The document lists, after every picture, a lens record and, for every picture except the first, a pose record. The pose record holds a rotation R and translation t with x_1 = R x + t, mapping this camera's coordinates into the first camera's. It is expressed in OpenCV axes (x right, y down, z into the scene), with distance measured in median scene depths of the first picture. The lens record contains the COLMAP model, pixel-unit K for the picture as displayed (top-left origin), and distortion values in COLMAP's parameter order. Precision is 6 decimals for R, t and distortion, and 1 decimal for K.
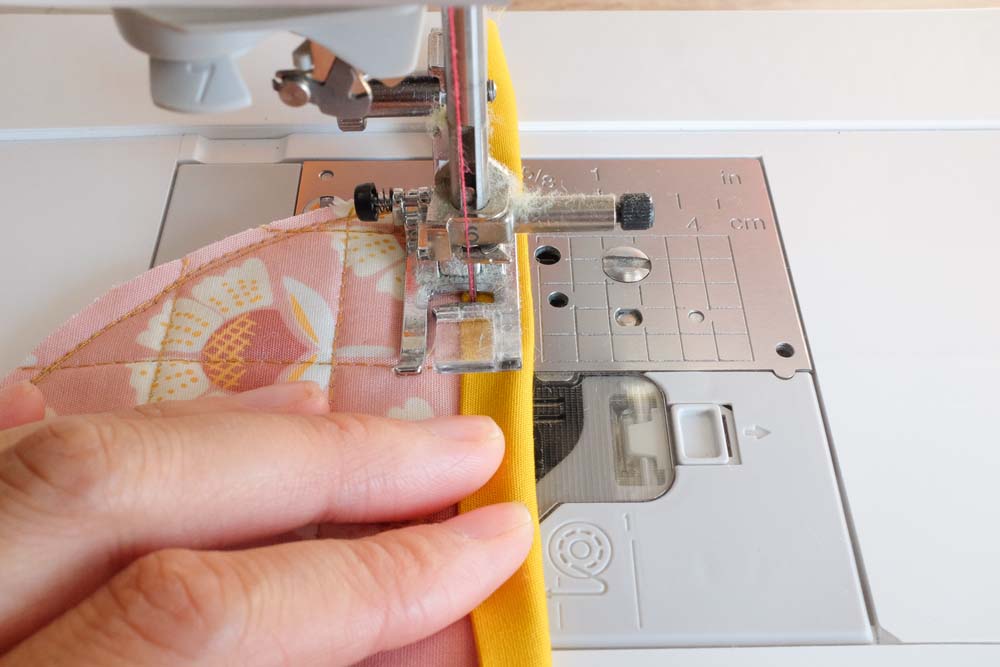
lens RADIAL K [[1074.0, 0, 490.1], [0, 1074.0, 329.6], [0, 0, 1]] dist [-0.059611, 0.000000]
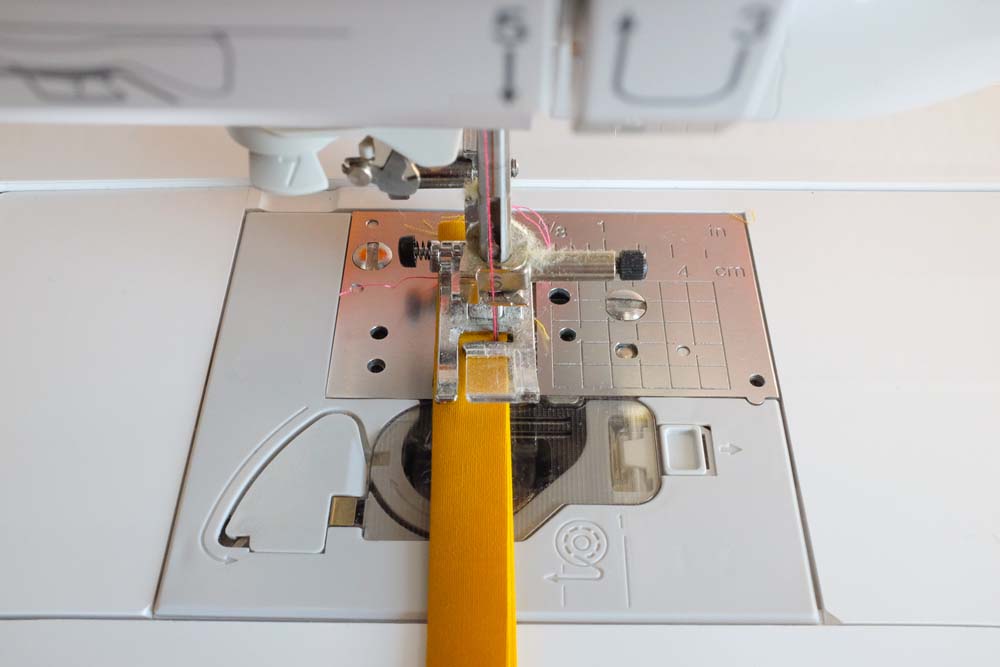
lens RADIAL K [[1037.8, 0, 495.9], [0, 1037.8, 334.7], [0, 0, 1]] dist [-0.038557, 0.000000]
pose [[0.999819, 0.015054, -0.011671, -0.002930], [-0.015150, 0.999852, -0.008213, -0.018831], [0.011546, 0.008388, 0.999898, -0.166141]]
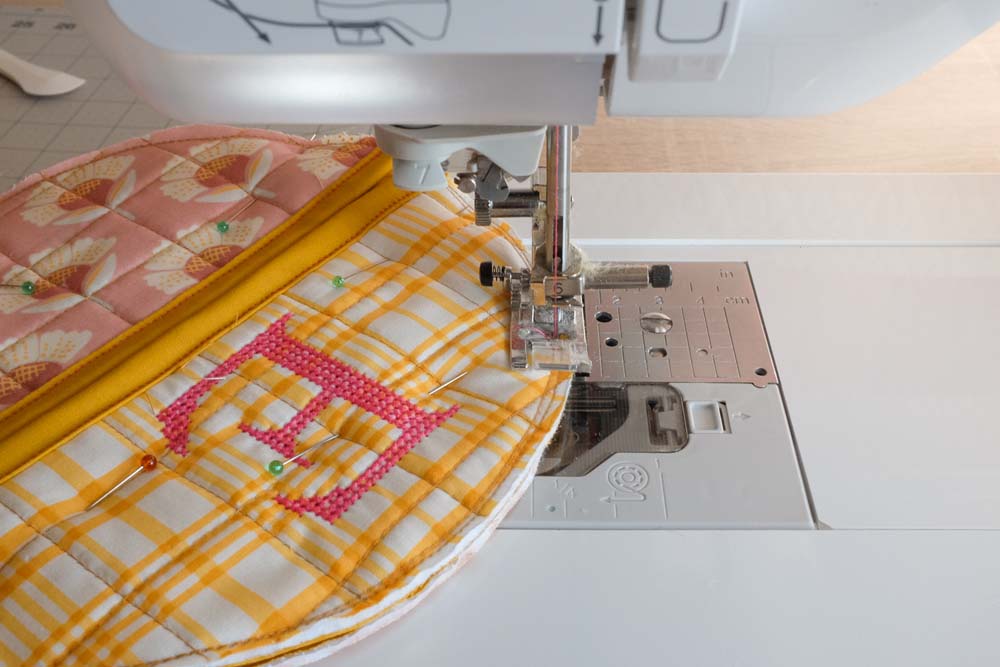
lens RADIAL K [[1001.0, 0, 496.8], [0, 1001.0, 337.2], [0, 0, 1]] dist [-0.070480, 0.000000]
pose [[0.999308, 0.009751, -0.035892, -0.052228], [-0.015885, 0.984473, -0.174814, 0.235179], [0.033630, 0.175264, 0.983947, -0.437788]]
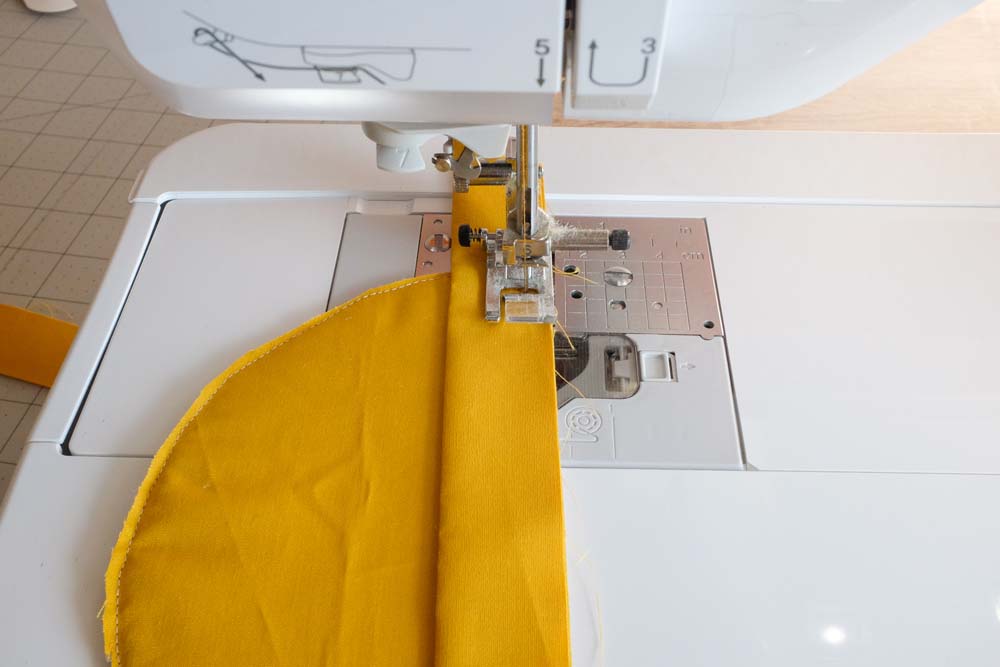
lens RADIAL K [[986.9, 0, 501.8], [0, 986.9, 324.3], [0, 0, 1]] dist [-0.047918, 0.000000]
pose [[0.999219, 0.025968, -0.029772, -0.007350], [-0.028541, 0.995572, -0.089564, 0.176219], [0.027315, 0.090343, 0.995536, -0.598425]]
